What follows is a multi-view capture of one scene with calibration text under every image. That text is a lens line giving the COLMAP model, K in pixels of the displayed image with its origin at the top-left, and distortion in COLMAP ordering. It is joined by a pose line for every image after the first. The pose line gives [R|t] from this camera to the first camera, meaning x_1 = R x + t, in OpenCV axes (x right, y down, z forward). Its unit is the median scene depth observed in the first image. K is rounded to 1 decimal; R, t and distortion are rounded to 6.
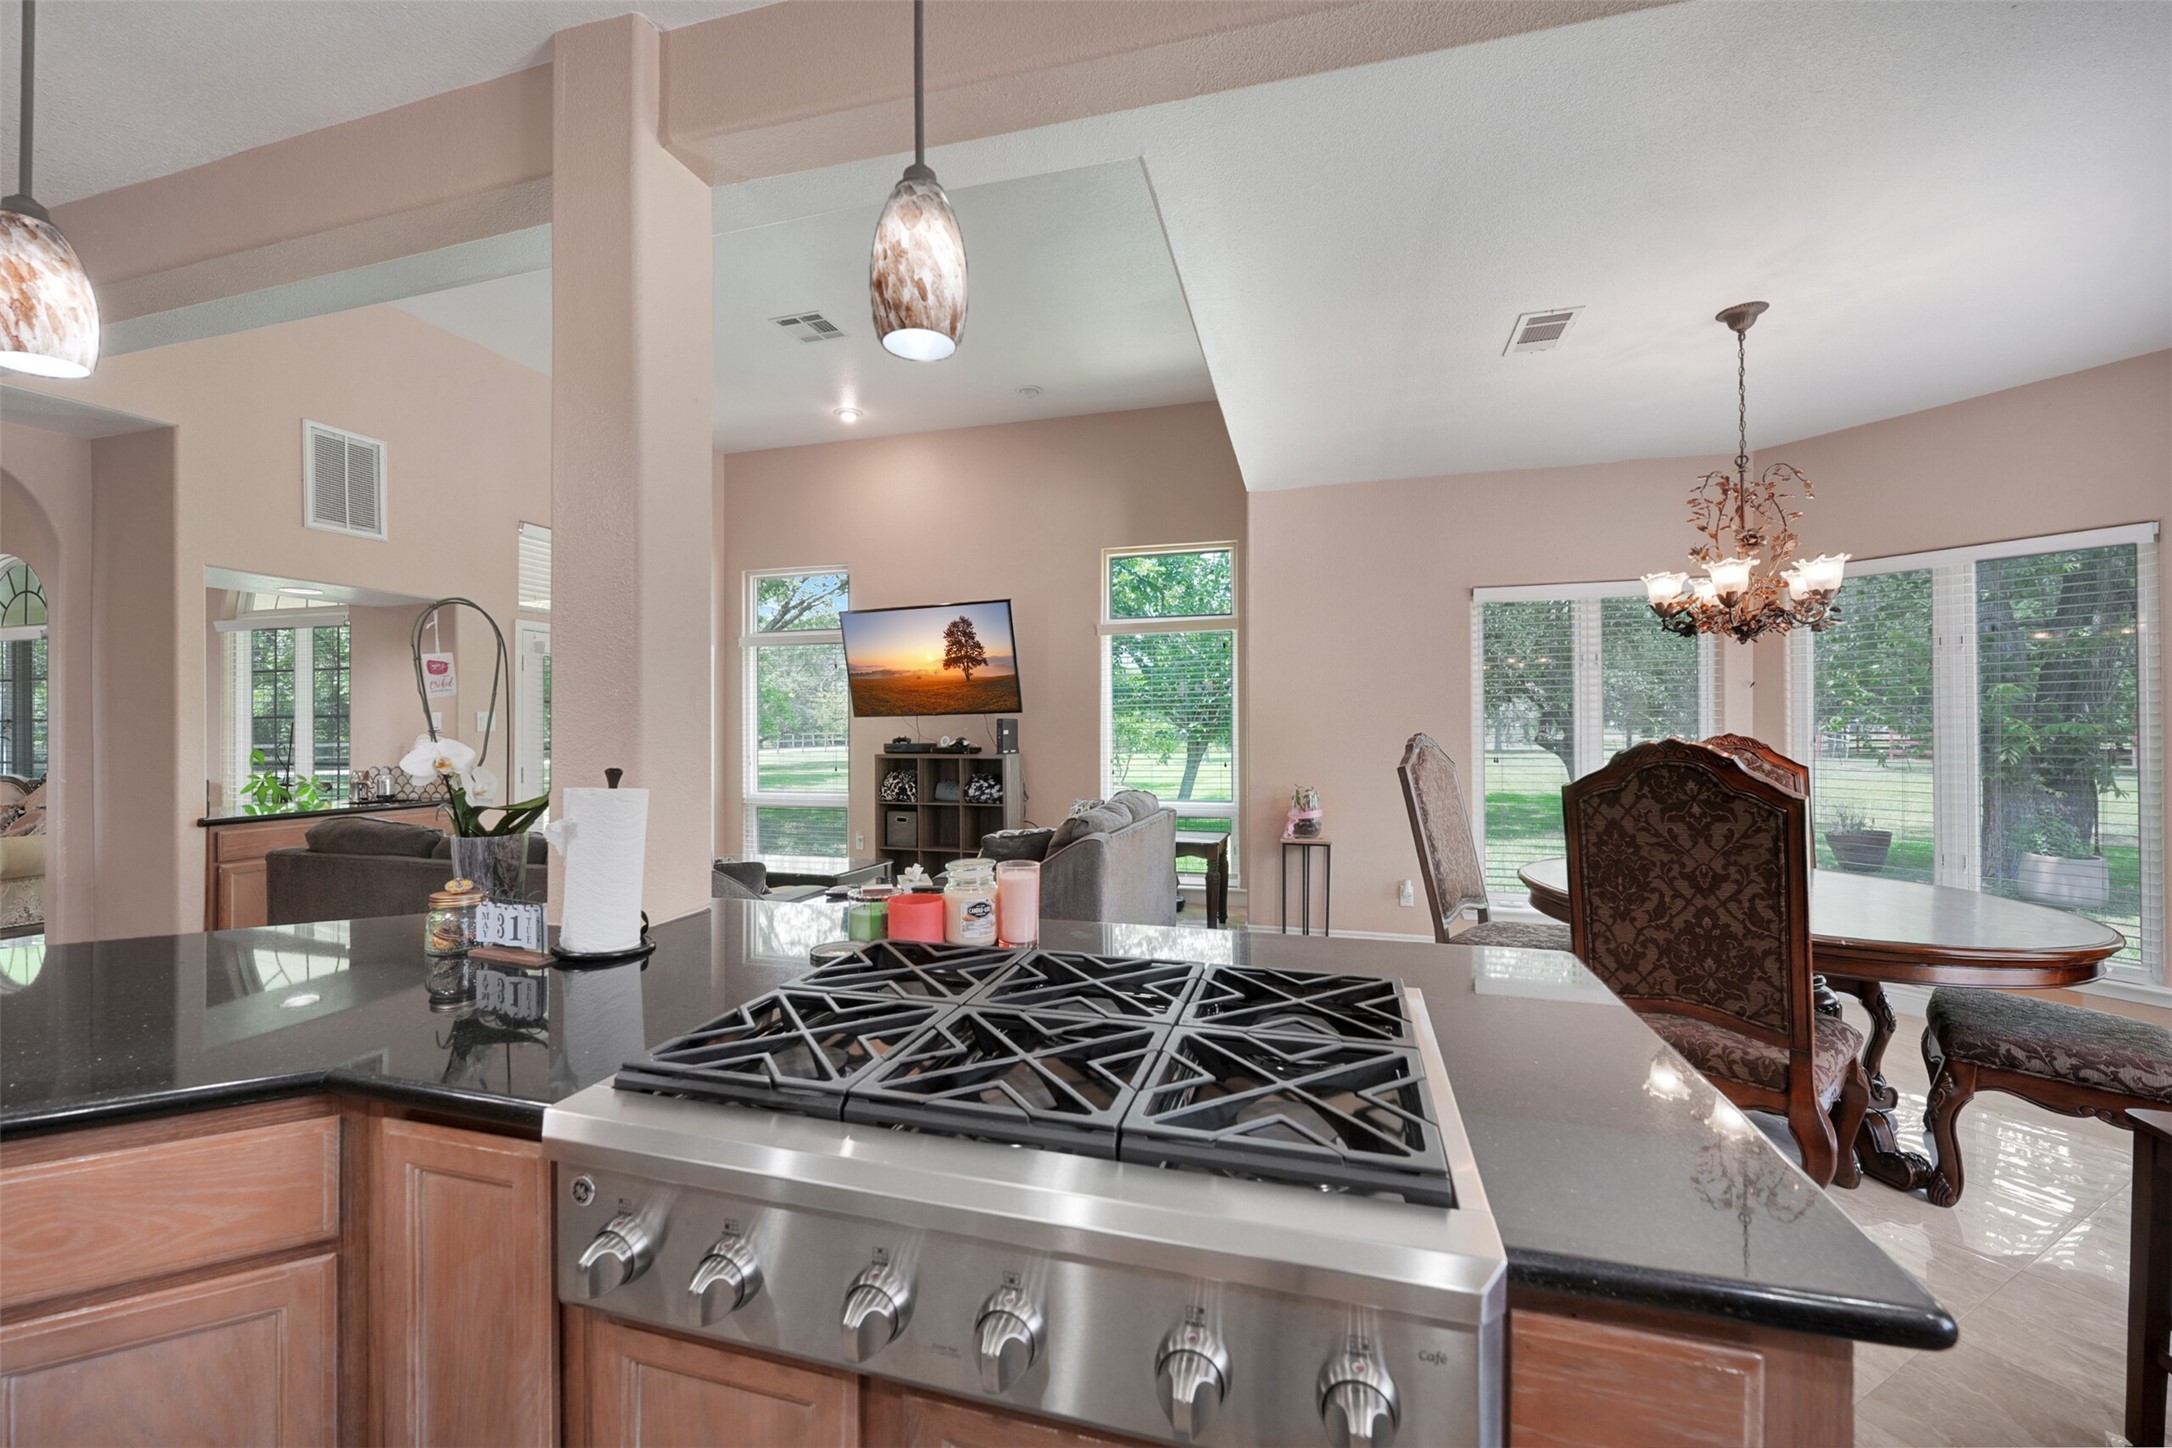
lens RADIAL K [[874.7, 0, 1077.9], [0, 874.7, 721.6], [0, 0, 1]] dist [-0.001305, -0.000308]
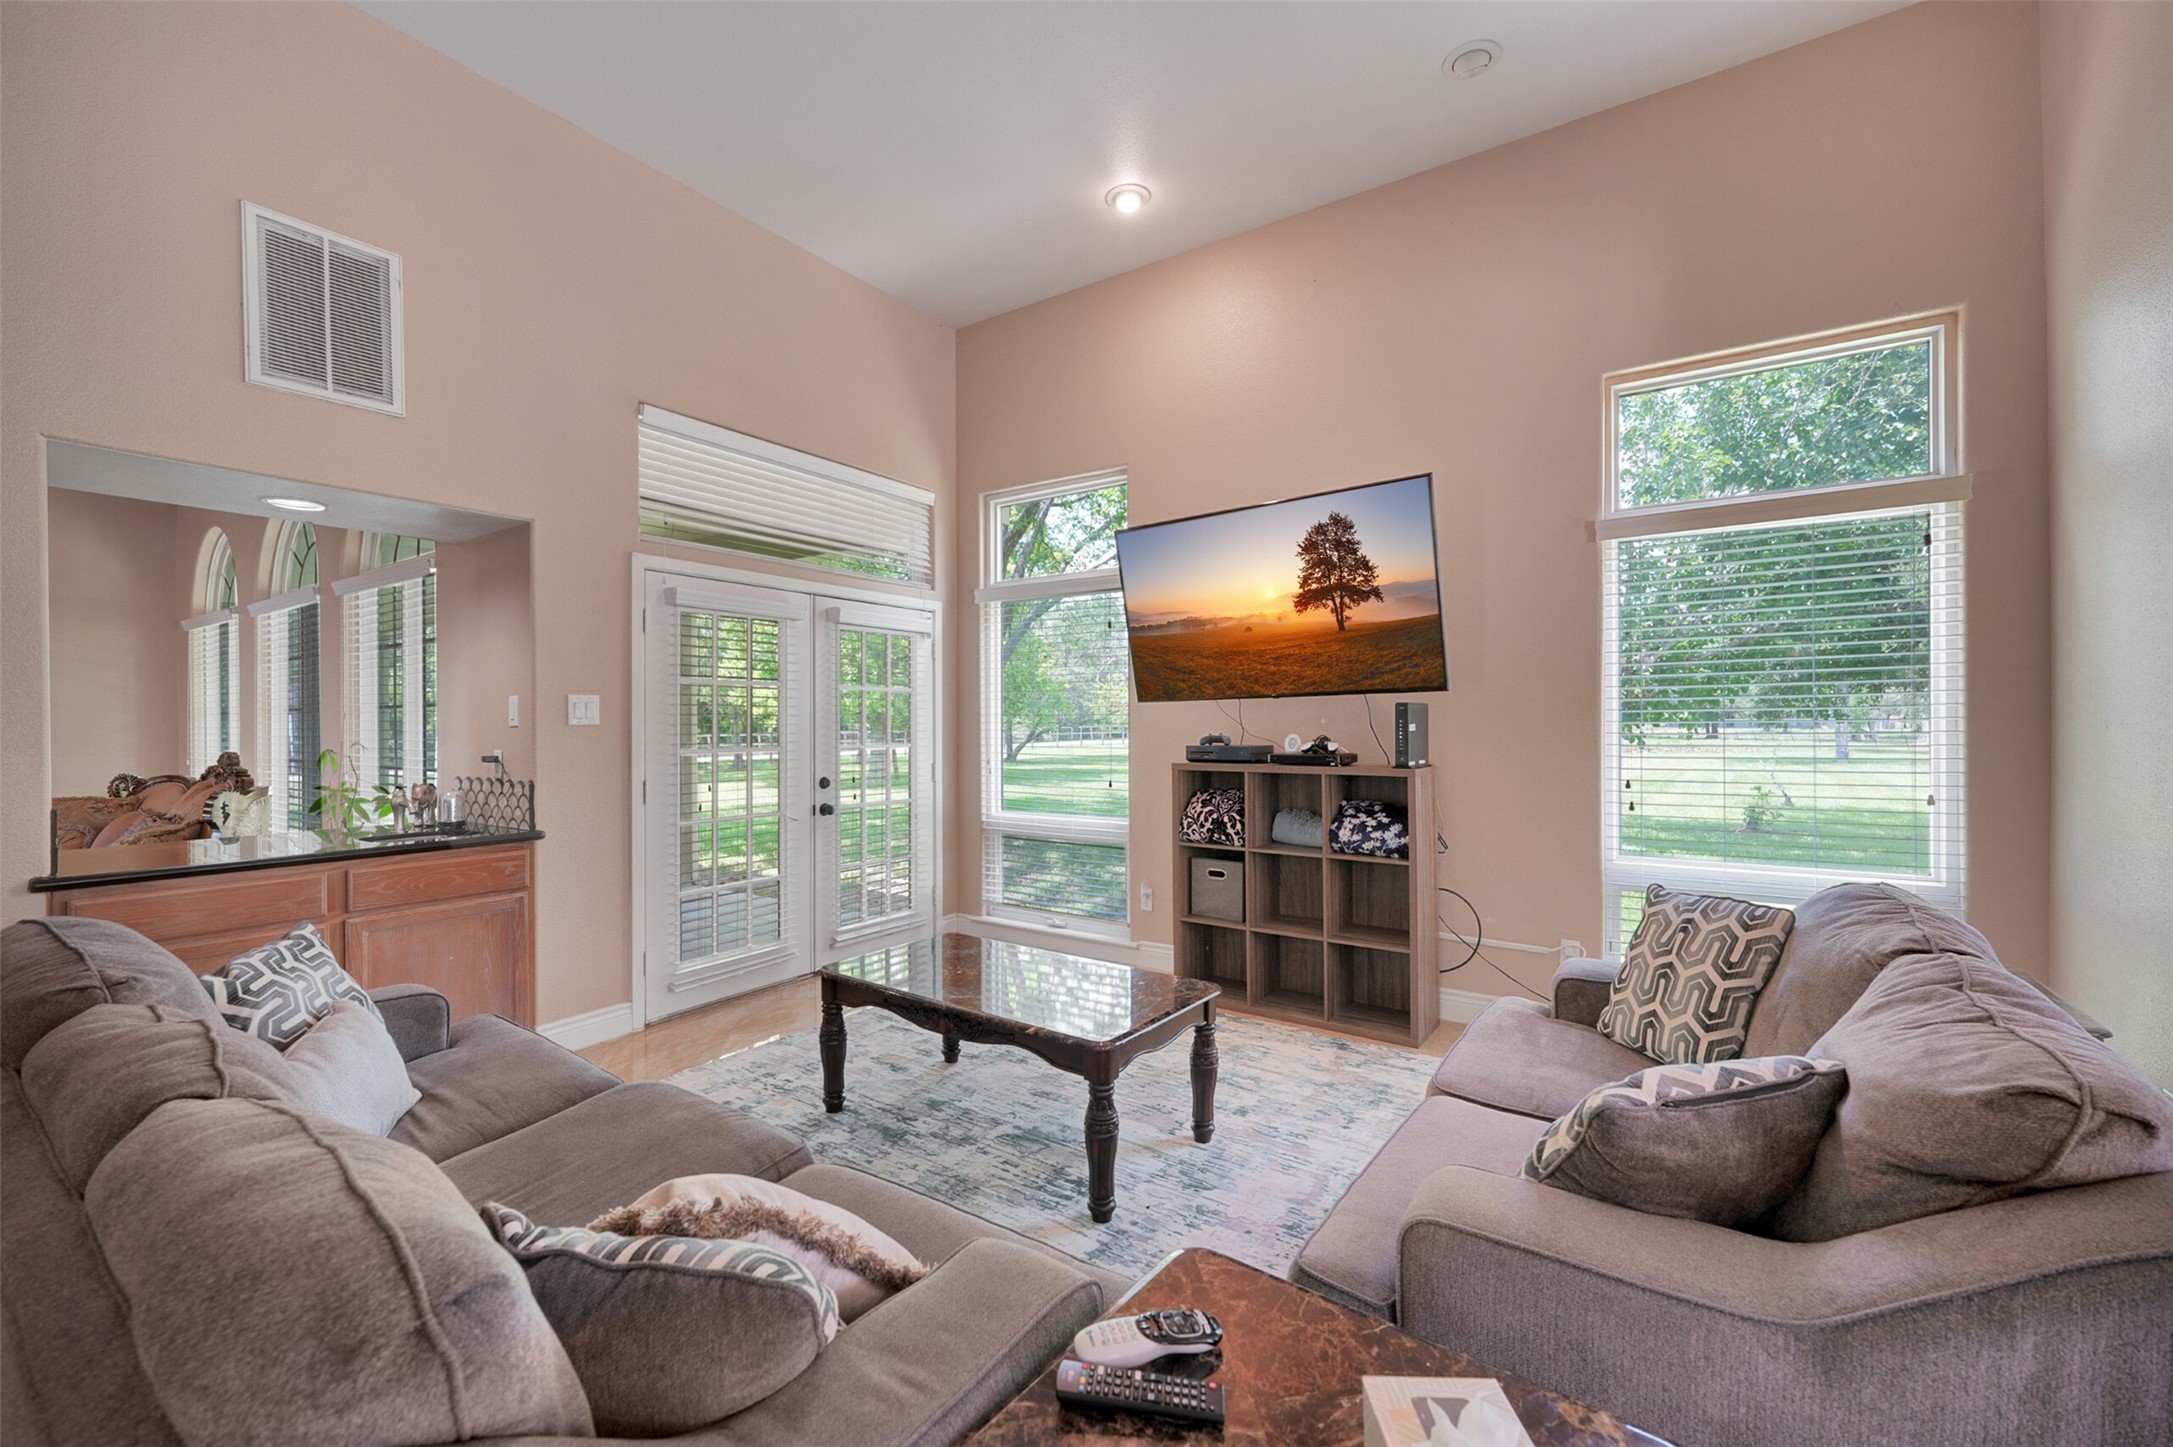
lens RADIAL K [[875.1, 0, 1078.4], [0, 875.1, 721.1], [0, 0, 1]] dist [-0.001305, -0.000308]
pose [[0.952173, -0.000694, -0.305559, -0.112366], [0.003071, 0.999969, 0.007299, 0.003620], [0.305544, -0.007888, 0.952145, 0.417515]]
